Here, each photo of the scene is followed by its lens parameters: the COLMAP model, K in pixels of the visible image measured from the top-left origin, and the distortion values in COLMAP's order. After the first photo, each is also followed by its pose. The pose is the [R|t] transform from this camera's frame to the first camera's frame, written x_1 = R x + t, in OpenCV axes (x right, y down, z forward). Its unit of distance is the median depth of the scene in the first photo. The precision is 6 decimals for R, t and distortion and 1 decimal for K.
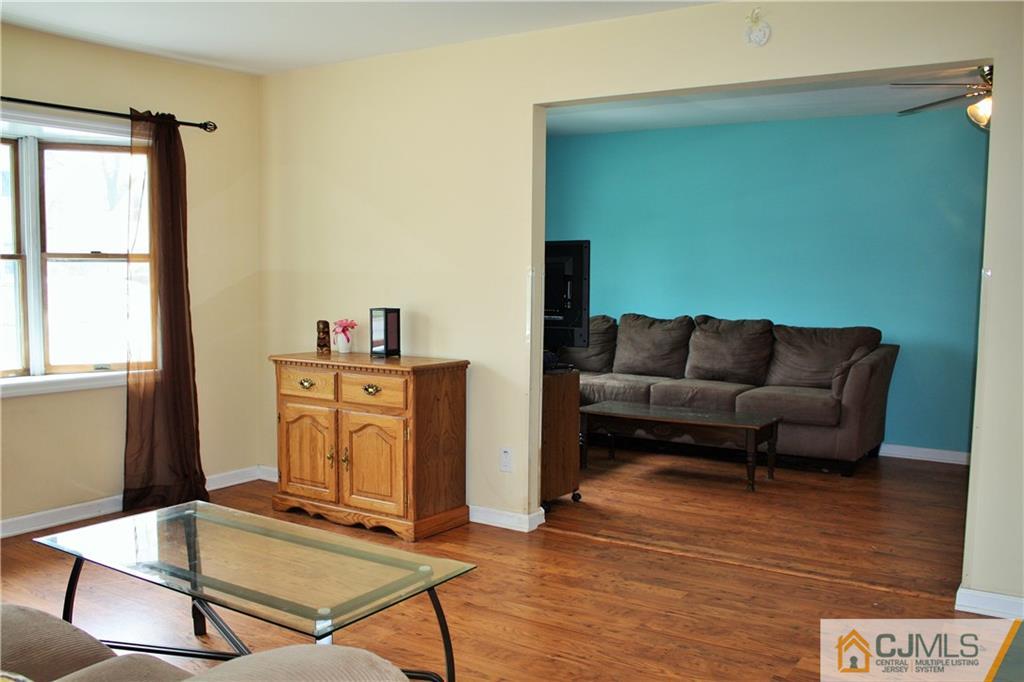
lens RADIAL K [[947.9, 0, 513.6], [0, 947.9, 340.3], [0, 0, 1]] dist [-0.118251, 0.000000]
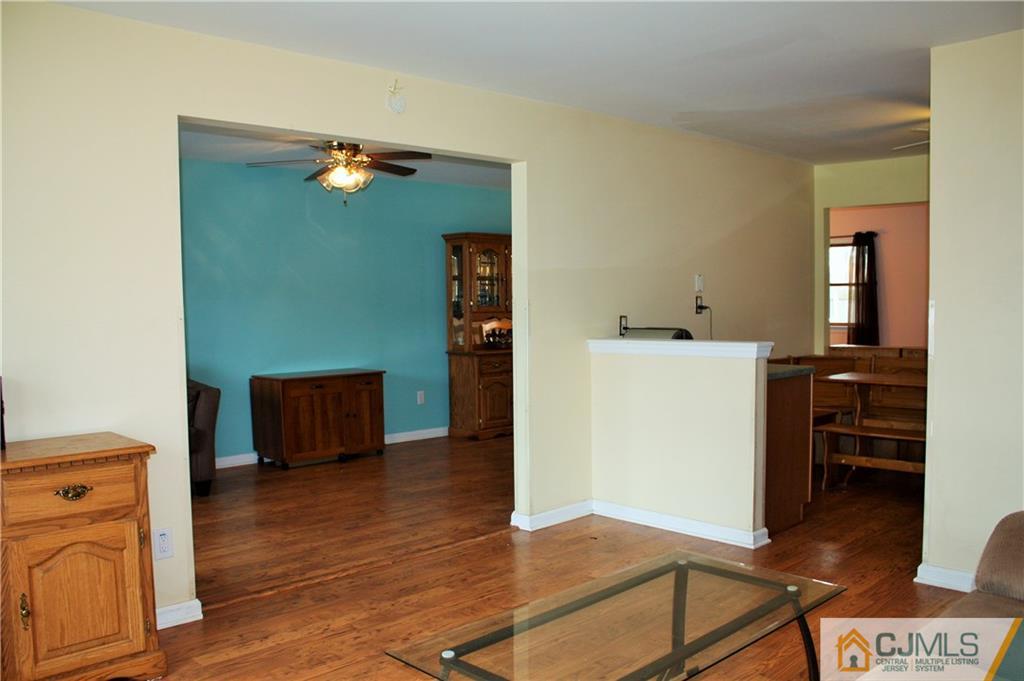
lens RADIAL K [[874.4, 0, 511.0], [0, 874.4, 346.4], [0, 0, 1]] dist [-0.129355, 0.065576]
pose [[0.205580, -0.063447, 0.976581, -0.699333], [0.085701, 0.995230, 0.046617, -0.056252], [-0.974881, 0.074111, 0.210037, 0.576988]]
